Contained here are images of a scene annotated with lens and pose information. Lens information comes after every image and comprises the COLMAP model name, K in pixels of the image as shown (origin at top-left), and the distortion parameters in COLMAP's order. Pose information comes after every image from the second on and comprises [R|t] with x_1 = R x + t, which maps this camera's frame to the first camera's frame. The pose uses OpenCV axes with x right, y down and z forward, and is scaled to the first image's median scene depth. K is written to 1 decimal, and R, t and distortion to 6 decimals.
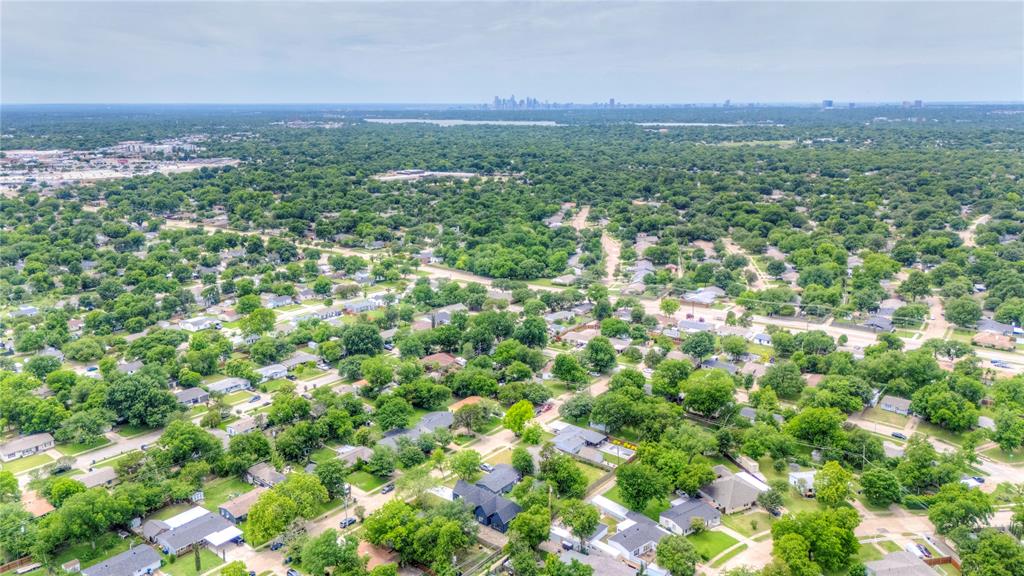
lens RADIAL K [[748.8, 0, 519.2], [0, 748.8, 287.4], [0, 0, 1]] dist [0.065416, -0.061959]
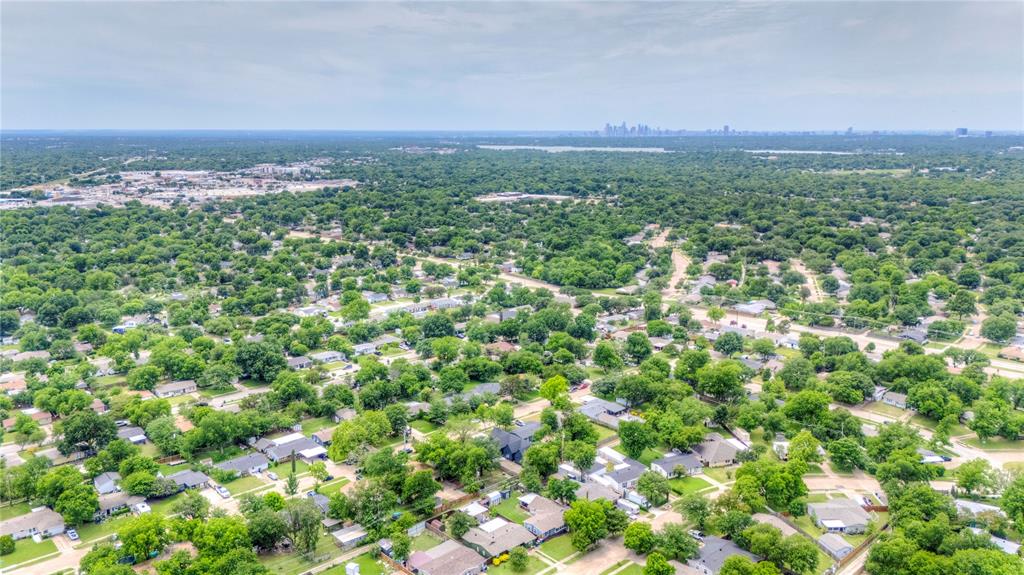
lens RADIAL K [[748.8, 0, 519.2], [0, 748.8, 286.9], [0, 0, 1]] dist [0.065416, -0.061959]
pose [[0.989360, 0.033714, -0.141531, 0.061135], [-0.038585, 0.998749, -0.031812, 0.028273], [0.140281, 0.036935, 0.989423, -0.113793]]
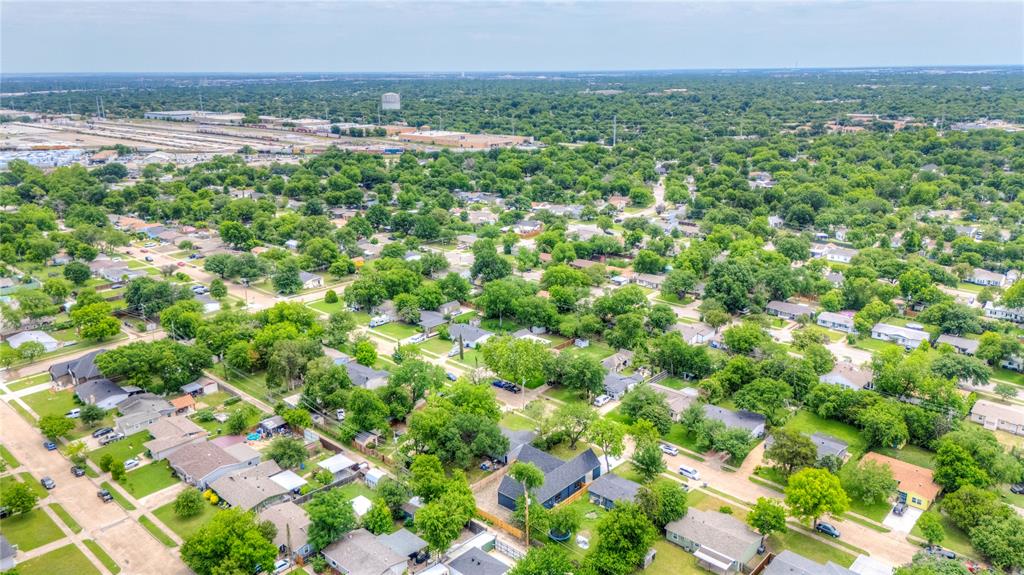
lens RADIAL K [[748.8, 0, 519.2], [0, 748.8, 286.9], [0, 0, 1]] dist [0.065416, -0.061959]
pose [[-0.068641, 0.282397, -0.956839, 0.278704], [-0.228979, 0.929037, 0.290618, -0.044184], [0.971008, 0.239044, 0.000893, 0.419637]]
